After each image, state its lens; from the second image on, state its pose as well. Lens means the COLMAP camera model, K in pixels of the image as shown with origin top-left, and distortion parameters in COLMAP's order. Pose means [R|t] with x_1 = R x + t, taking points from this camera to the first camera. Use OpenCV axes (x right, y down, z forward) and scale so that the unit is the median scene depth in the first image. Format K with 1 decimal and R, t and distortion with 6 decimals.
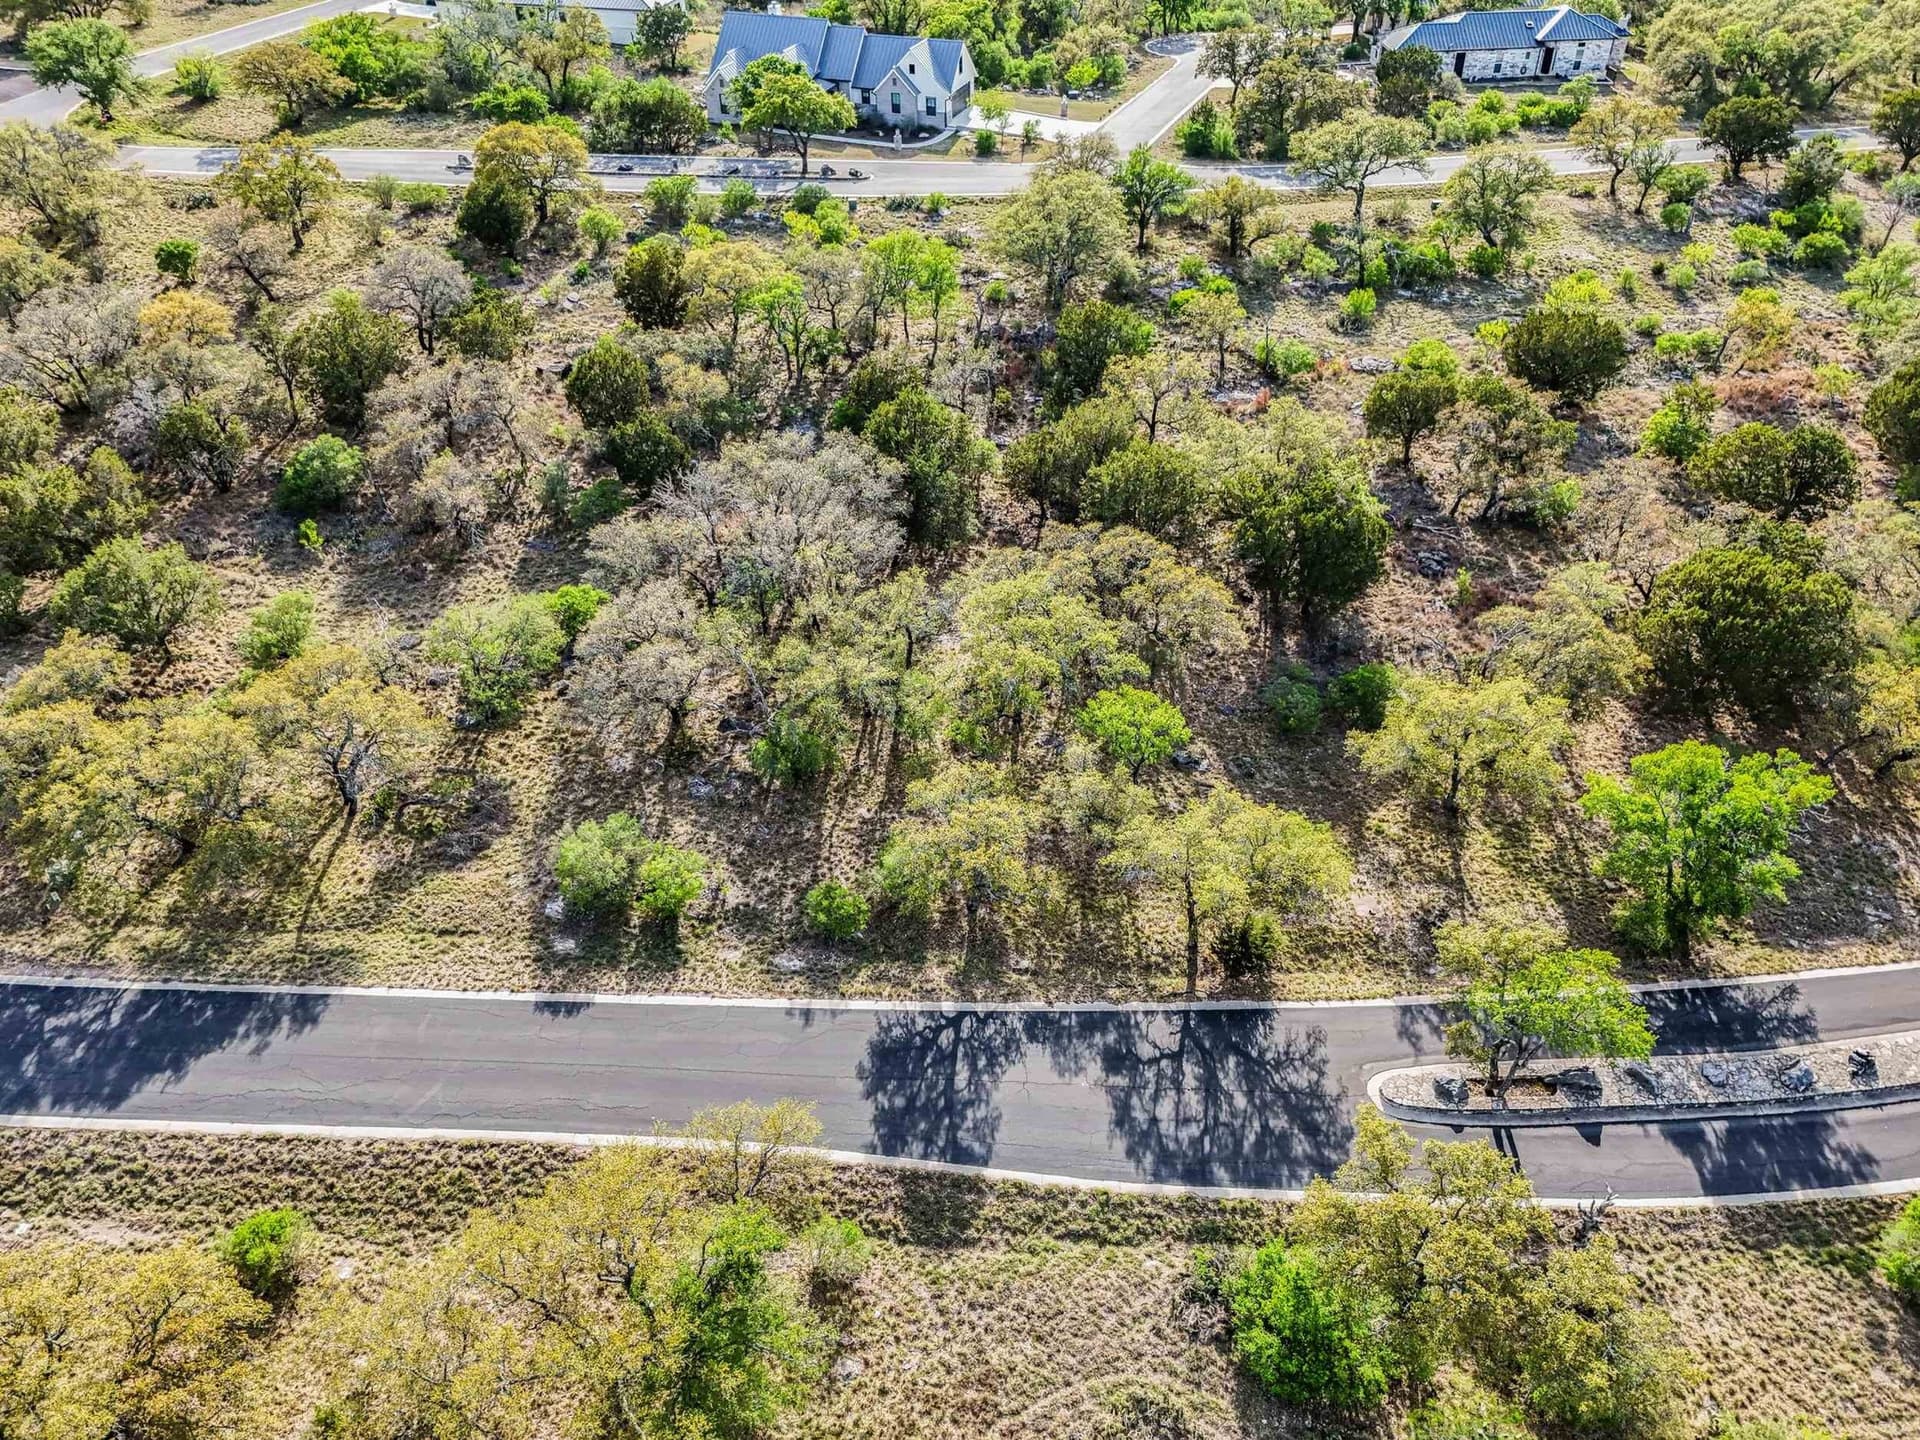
lens RADIAL K [[1418.8, 0, 969.5], [0, 1418.8, 717.4], [0, 0, 1]] dist [0.034470, -0.034691]
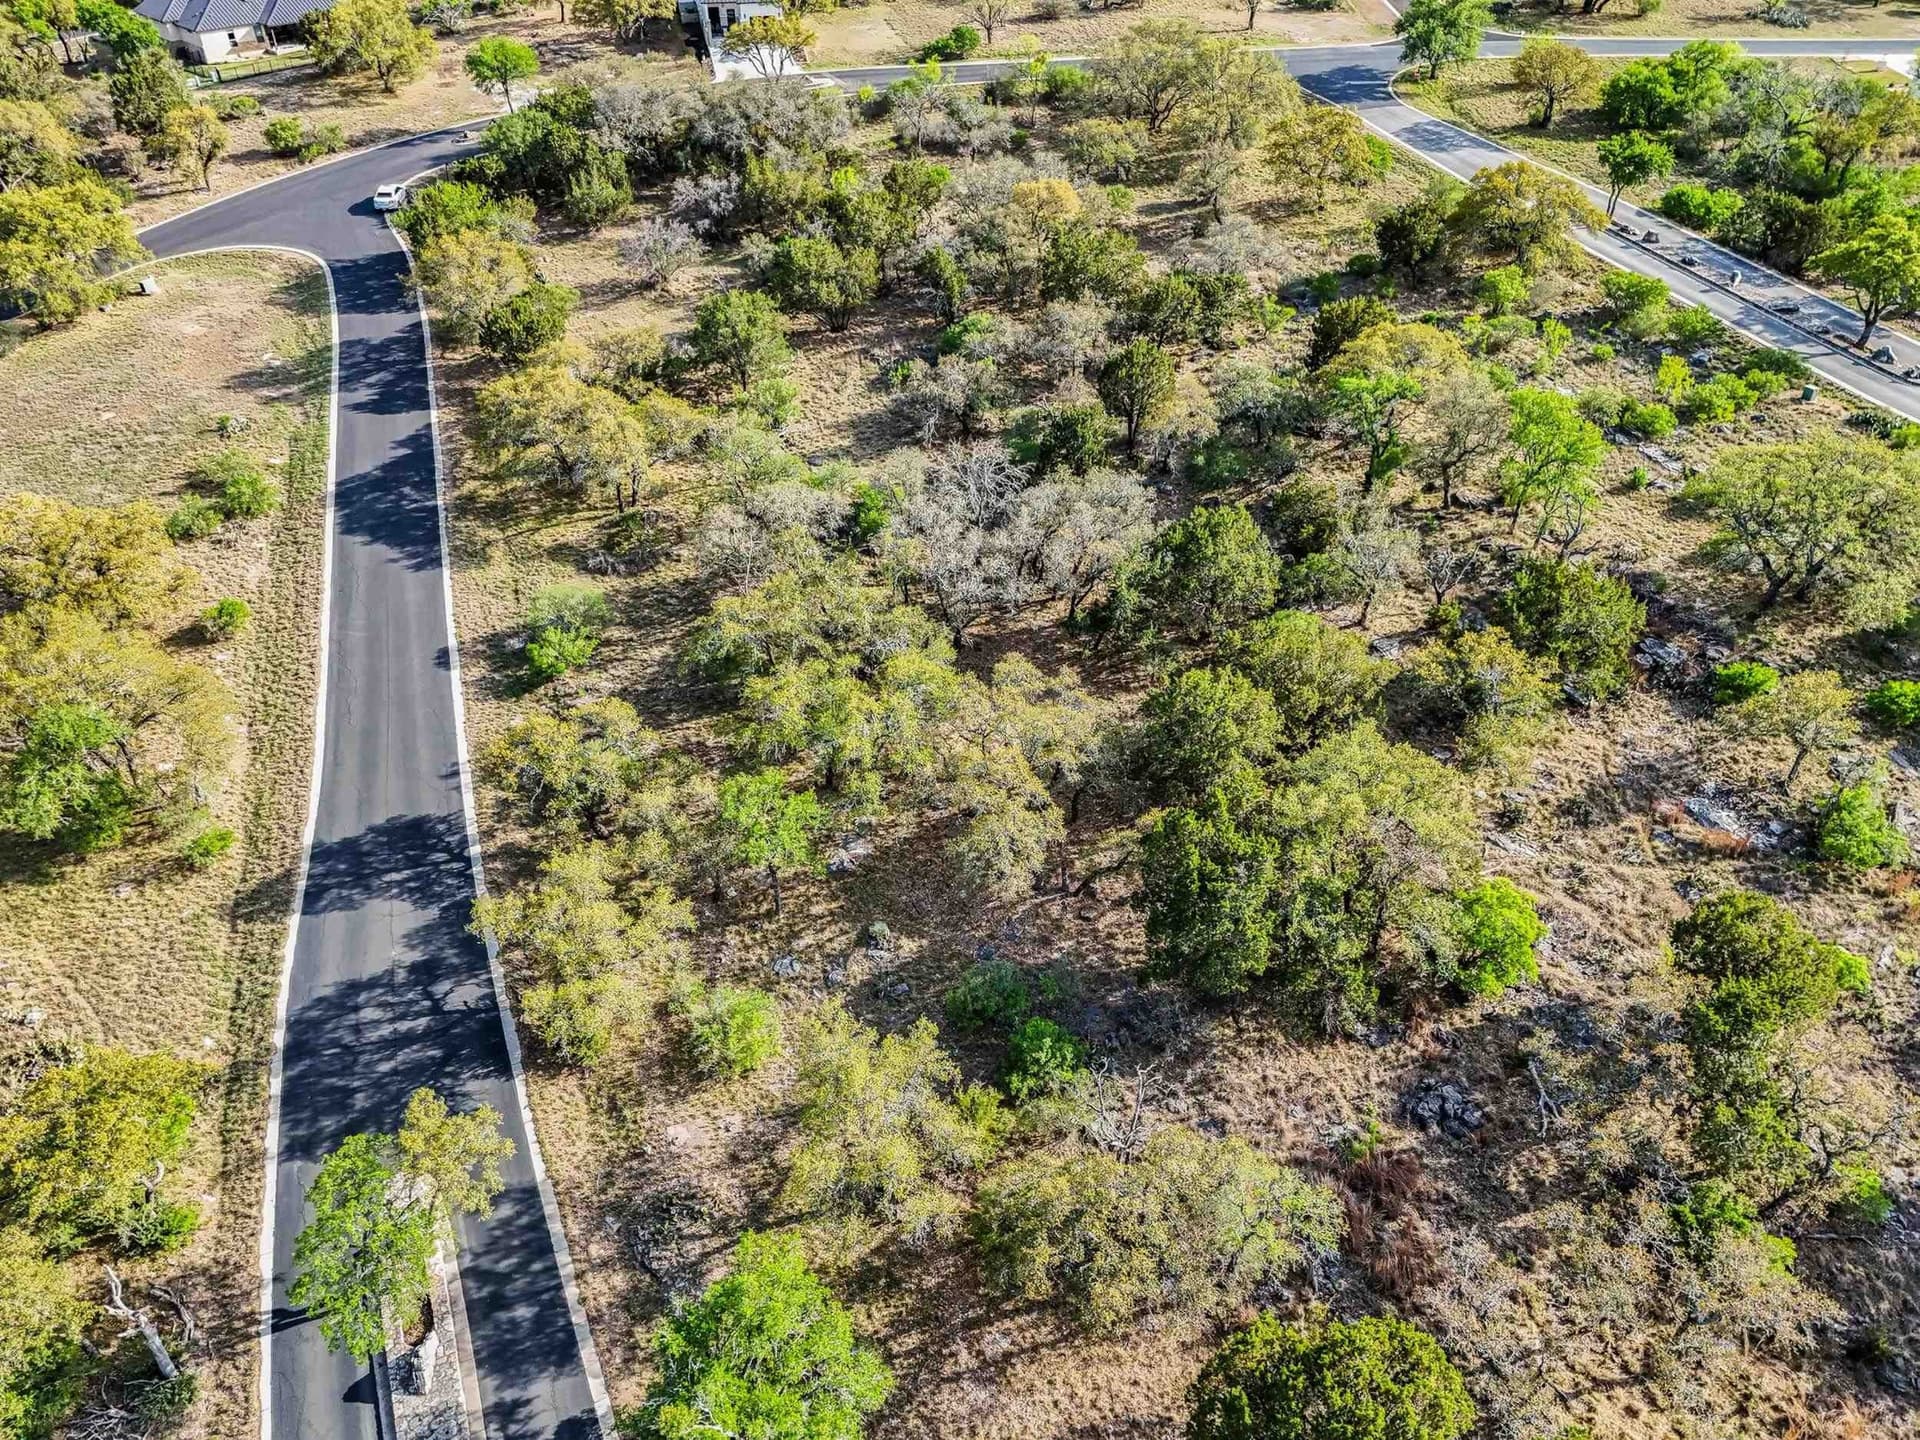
lens RADIAL K [[1418.8, 0, 963.7], [0, 1418.8, 715.6], [0, 0, 1]] dist [0.034470, -0.034691]
pose [[0.341541, 0.576624, -0.742195, 0.888448], [-0.576341, 0.752276, 0.319237, -0.456656], [0.742415, 0.318725, 0.589266, 0.587457]]
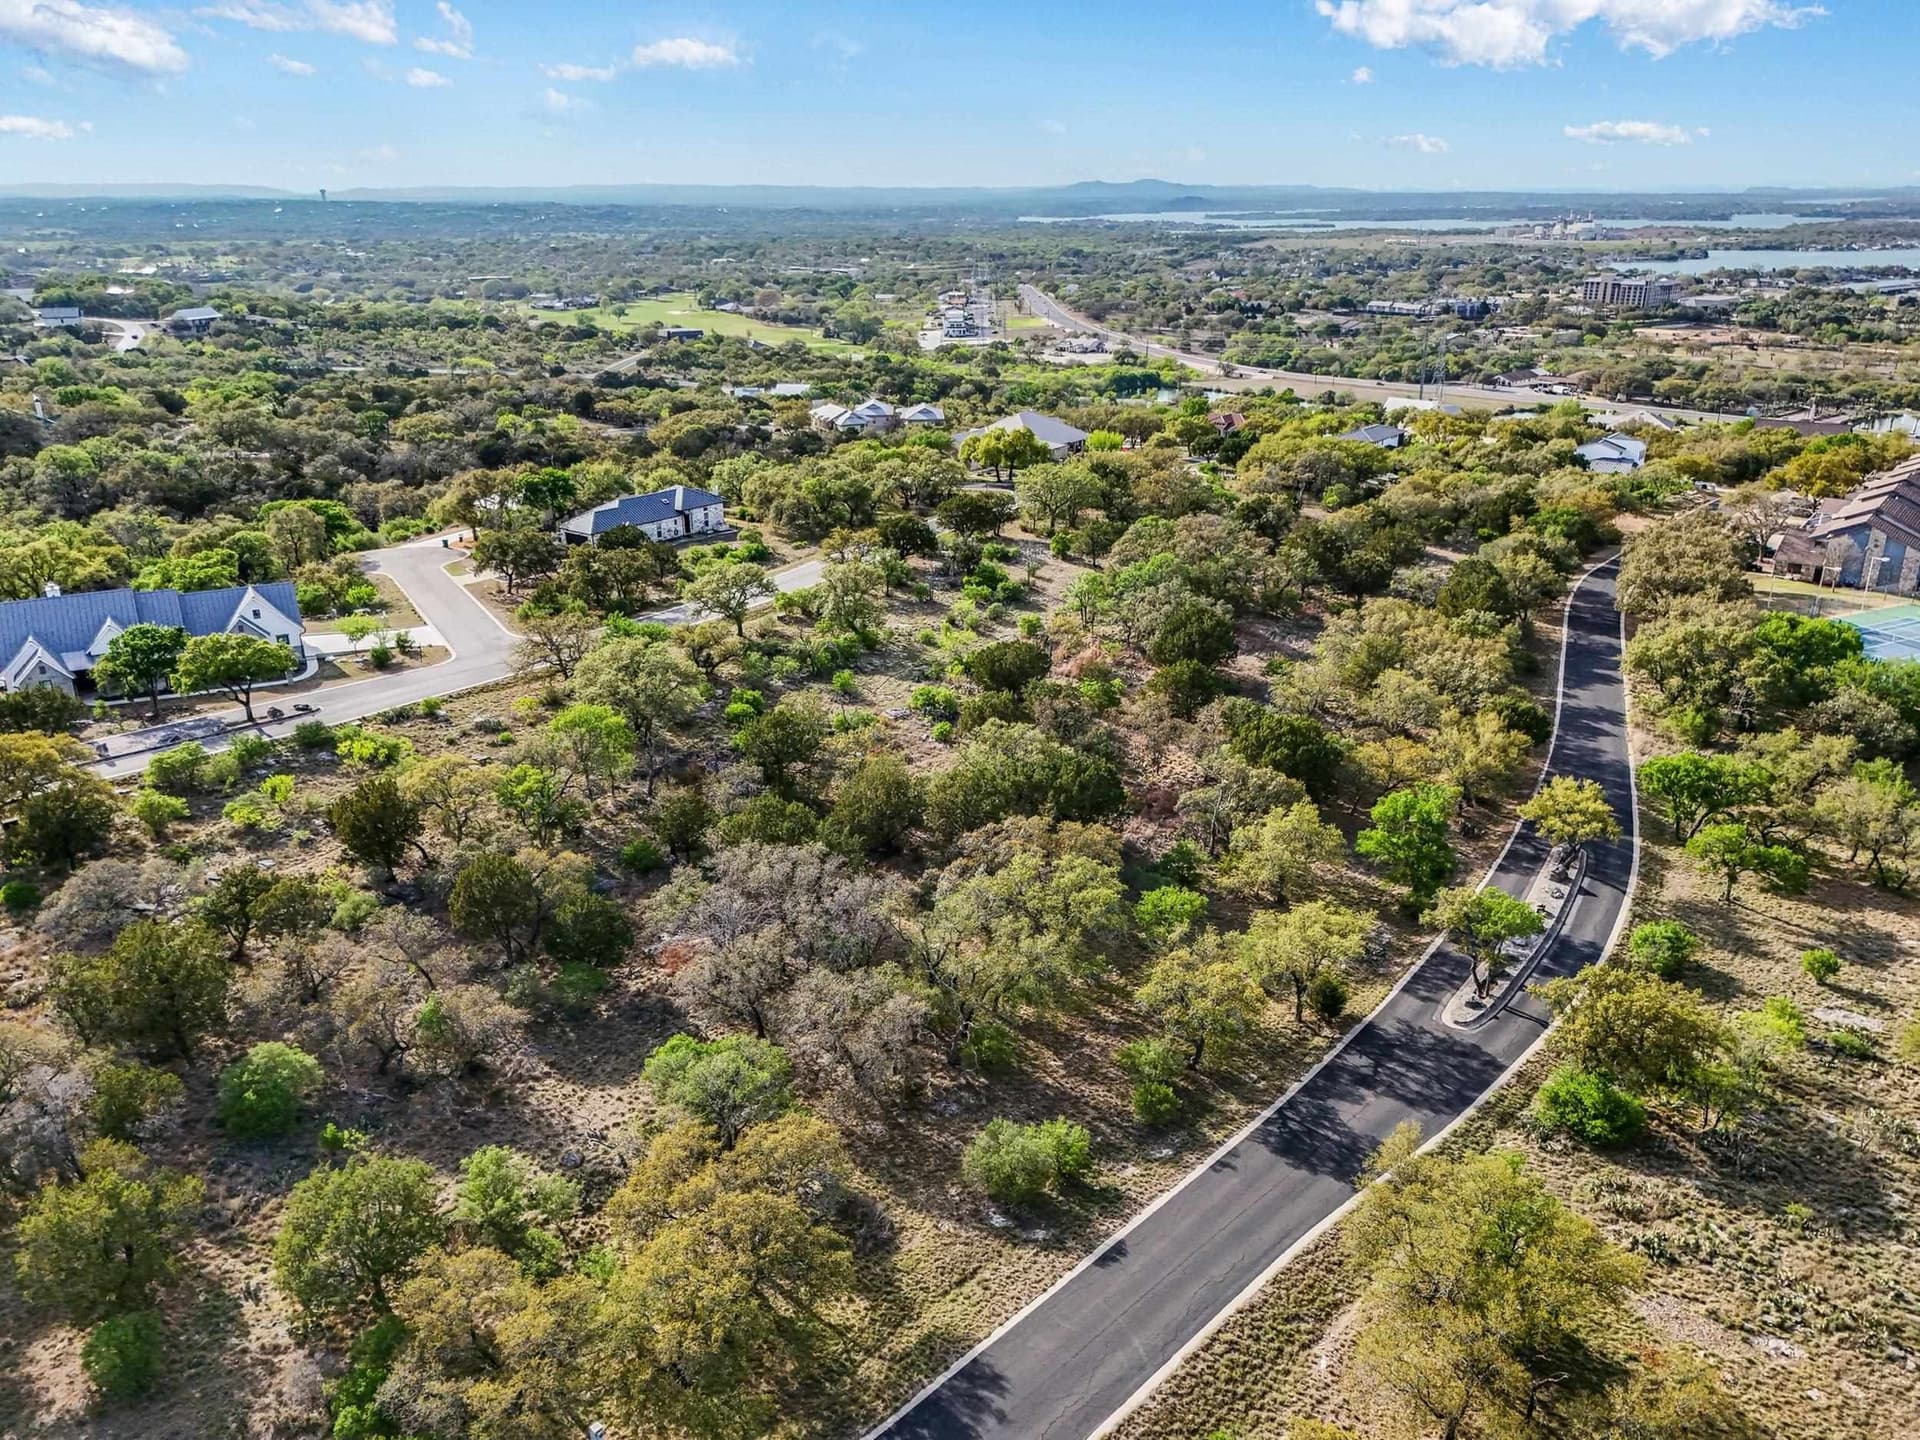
lens RADIAL K [[1418.8, 0, 956.6], [0, 1418.8, 713.6], [0, 0, 1]] dist [0.034470, -0.034691]
pose [[0.654891, -0.243140, 0.715542, -1.104833], [0.455222, 0.882697, -0.116697, -0.114501], [-0.603233, 0.402155, 0.688754, 0.072807]]
